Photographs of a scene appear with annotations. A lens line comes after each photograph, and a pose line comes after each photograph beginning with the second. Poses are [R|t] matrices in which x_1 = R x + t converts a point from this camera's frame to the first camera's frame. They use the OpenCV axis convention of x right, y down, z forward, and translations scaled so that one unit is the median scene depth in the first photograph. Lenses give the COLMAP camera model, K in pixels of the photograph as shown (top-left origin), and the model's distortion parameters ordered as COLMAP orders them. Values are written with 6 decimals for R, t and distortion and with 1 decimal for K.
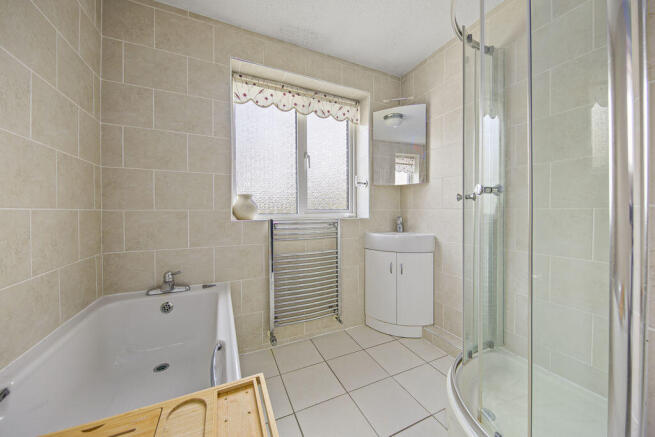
lens RADIAL K [[233.7, 0, 329.0], [0, 233.7, 214.9], [0, 0, 1]] dist [-0.000151, -0.000023]
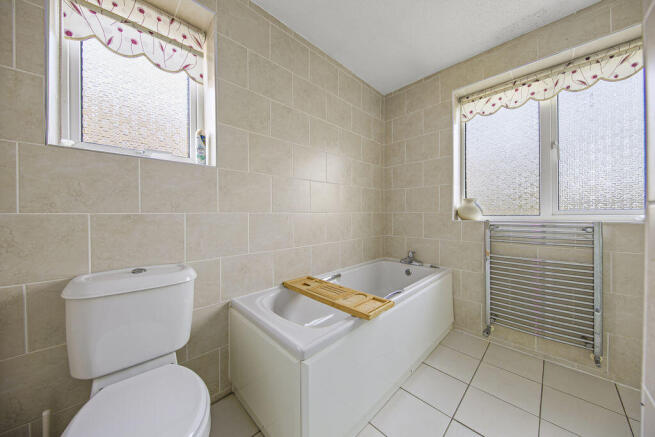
lens RADIAL K [[221.2, 0, 328.7], [0, 221.2, 215.5], [0, 0, 1]] dist [-0.002298, -0.000256]
pose [[0.326996, 0.008708, -0.944986, 0.433102], [-0.004808, 0.999960, 0.007551, -0.006666], [0.945014, 0.002075, 0.327025, -0.021116]]
